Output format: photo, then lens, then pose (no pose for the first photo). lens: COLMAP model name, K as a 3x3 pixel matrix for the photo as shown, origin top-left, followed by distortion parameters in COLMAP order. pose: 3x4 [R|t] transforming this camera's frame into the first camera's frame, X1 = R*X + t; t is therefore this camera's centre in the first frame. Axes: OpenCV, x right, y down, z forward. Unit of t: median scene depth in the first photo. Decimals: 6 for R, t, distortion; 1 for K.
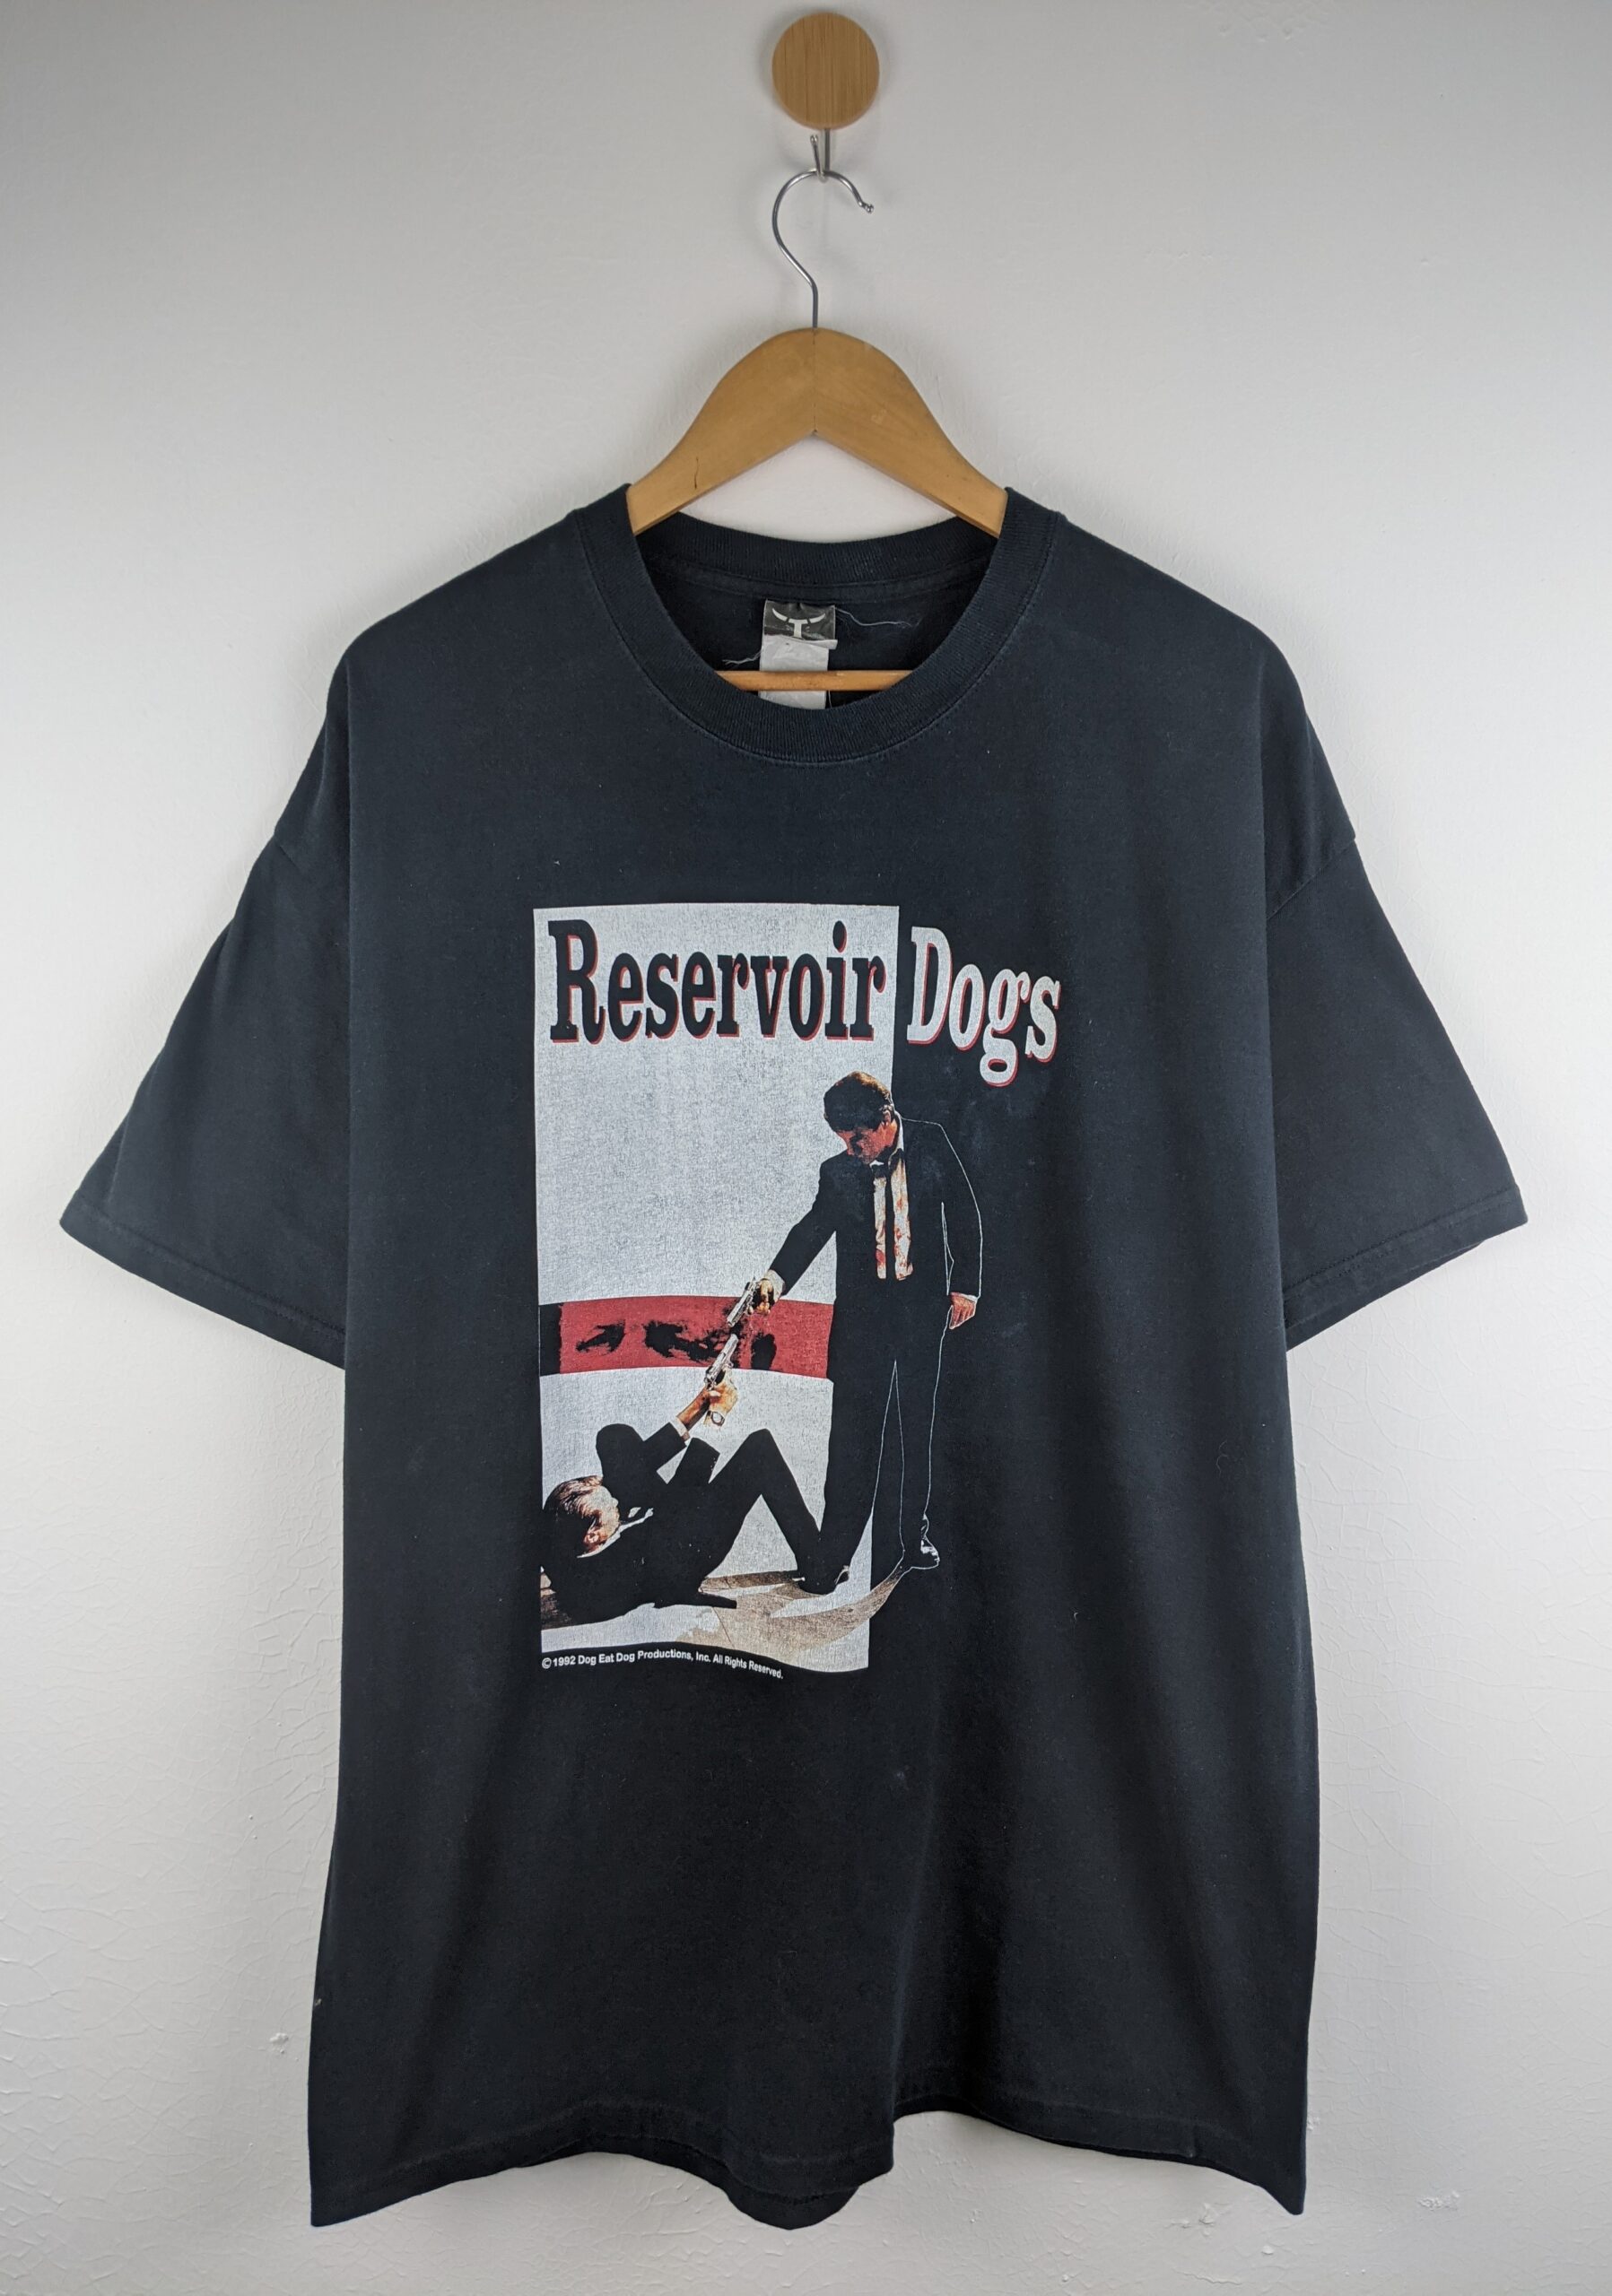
lens RADIAL K [[1932.3, 0, 806.0], [0, 1932.3, 1148.0], [0, 0, 1]] dist [0.389908, -0.000549]
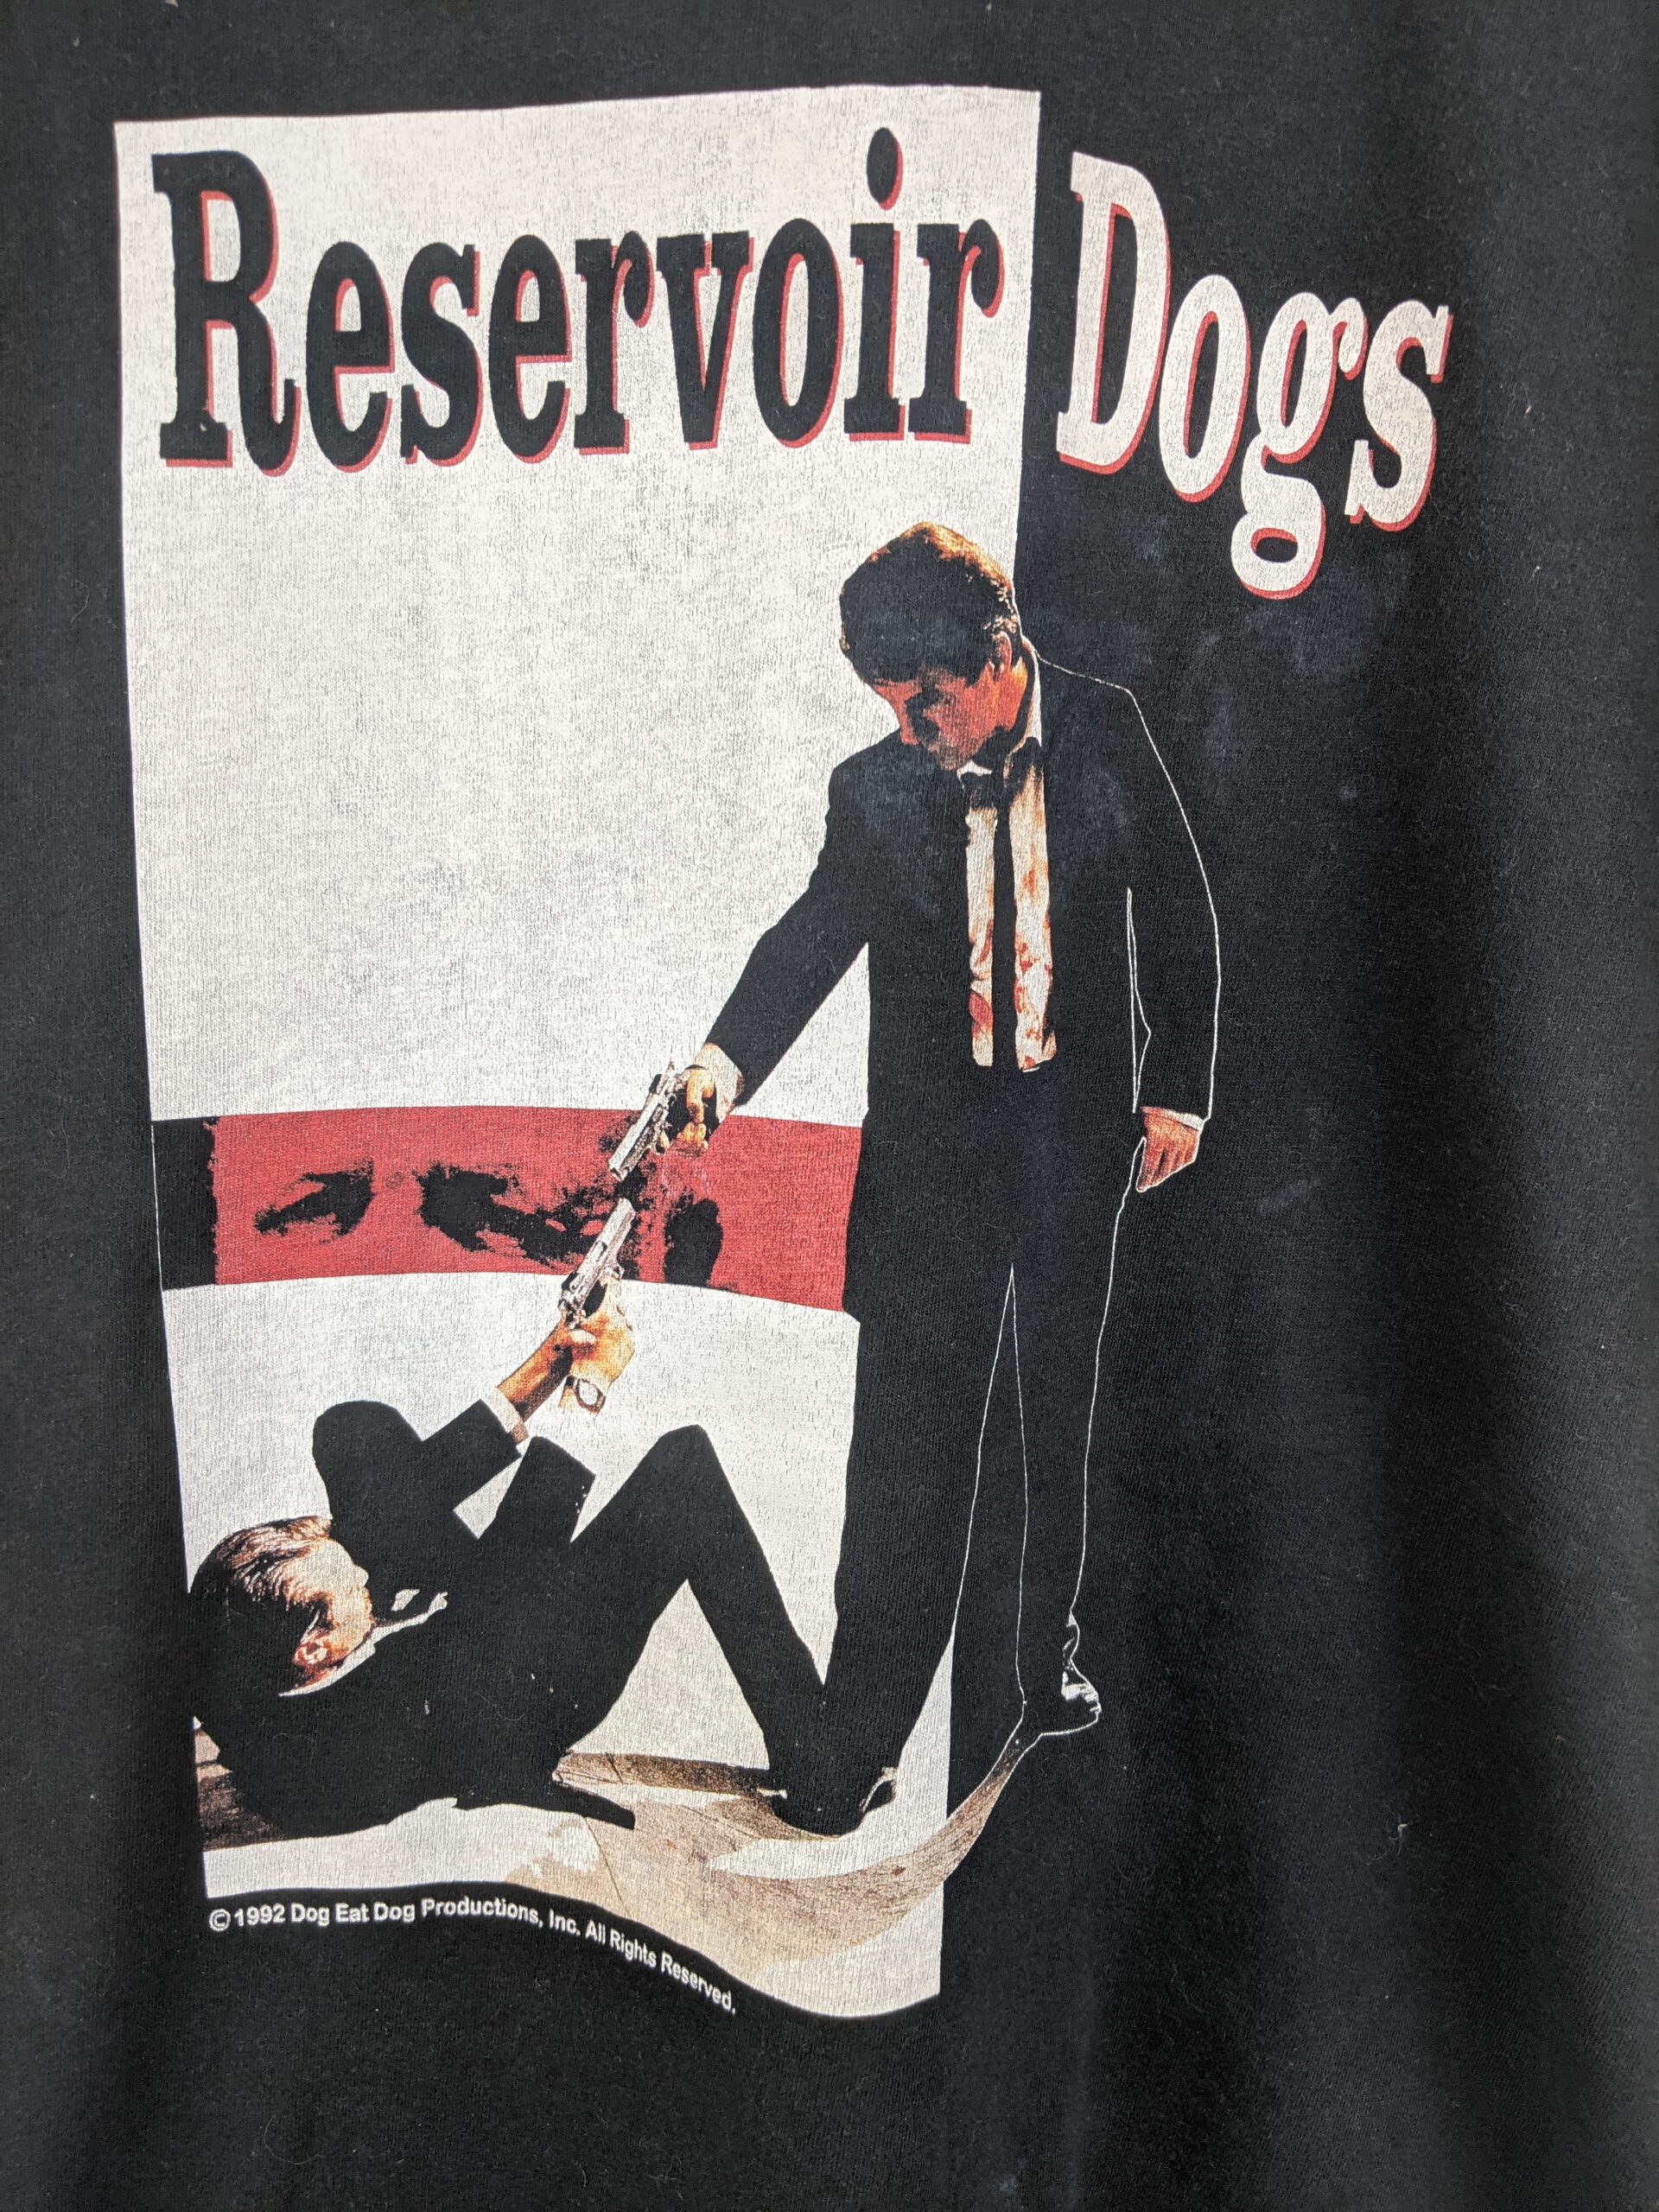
lens RADIAL K [[1741.2, 0, 779.7], [0, 1741.2, 1029.2], [0, 0, 1]] dist [0.074782, 0.008979]
pose [[0.998606, 0.007795, -0.052201, 0.015742], [-0.007846, 0.999969, -0.000775, 0.059899], [0.052193, 0.001184, 0.998636, 0.631177]]
